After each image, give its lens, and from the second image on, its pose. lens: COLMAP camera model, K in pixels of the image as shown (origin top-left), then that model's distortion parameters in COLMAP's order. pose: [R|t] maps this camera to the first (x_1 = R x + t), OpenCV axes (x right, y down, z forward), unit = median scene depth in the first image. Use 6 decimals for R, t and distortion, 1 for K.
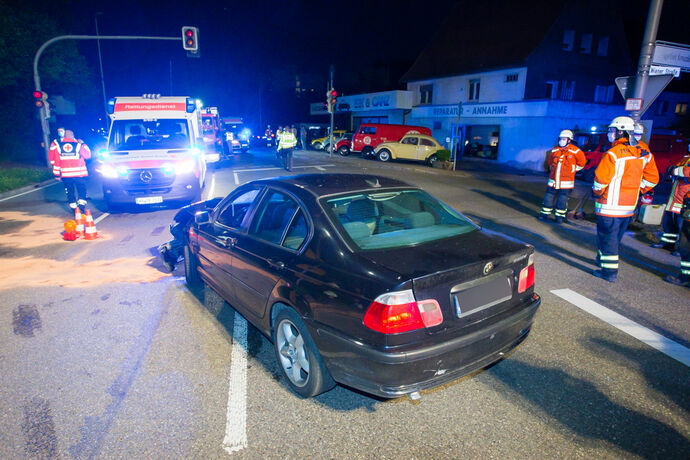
lens RADIAL K [[419.5, 0, 345.0], [0, 419.5, 230.0], [0, 0, 1]] dist [-0.061546, 0.046765]
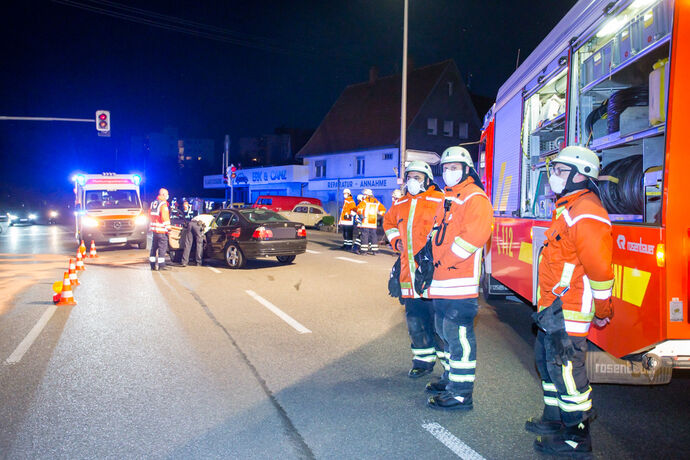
lens RADIAL K [[601.9, 0, 345.0], [0, 601.9, 230.0], [0, 0, 1]] dist [0.002881, 0.000876]
pose [[0.985267, -0.012046, 0.170601, -0.008880], [0.045806, 0.979660, -0.195369, 0.161749], [-0.164778, 0.200305, 0.965777, -0.577454]]
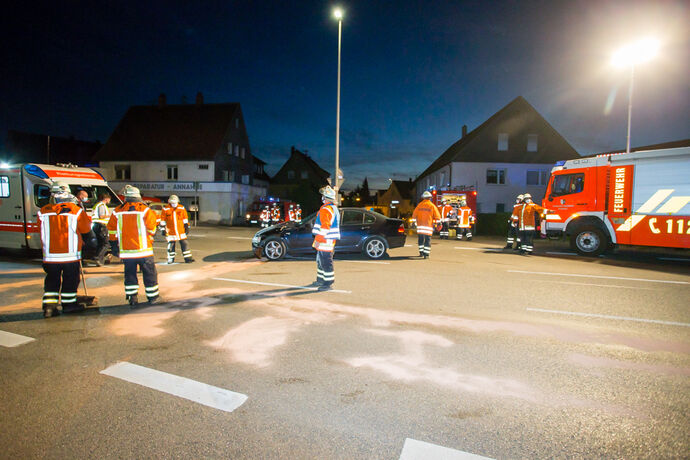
lens RADIAL K [[359.9, 0, 345.0], [0, 359.9, 230.0], [0, 0, 1]] dist [-0.034251, -0.000017]
pose [[0.518698, -0.060177, 0.852837, -0.475687], [0.198912, 0.978641, -0.051925, 0.036982], [-0.831496, 0.196573, 0.519589, -0.086832]]
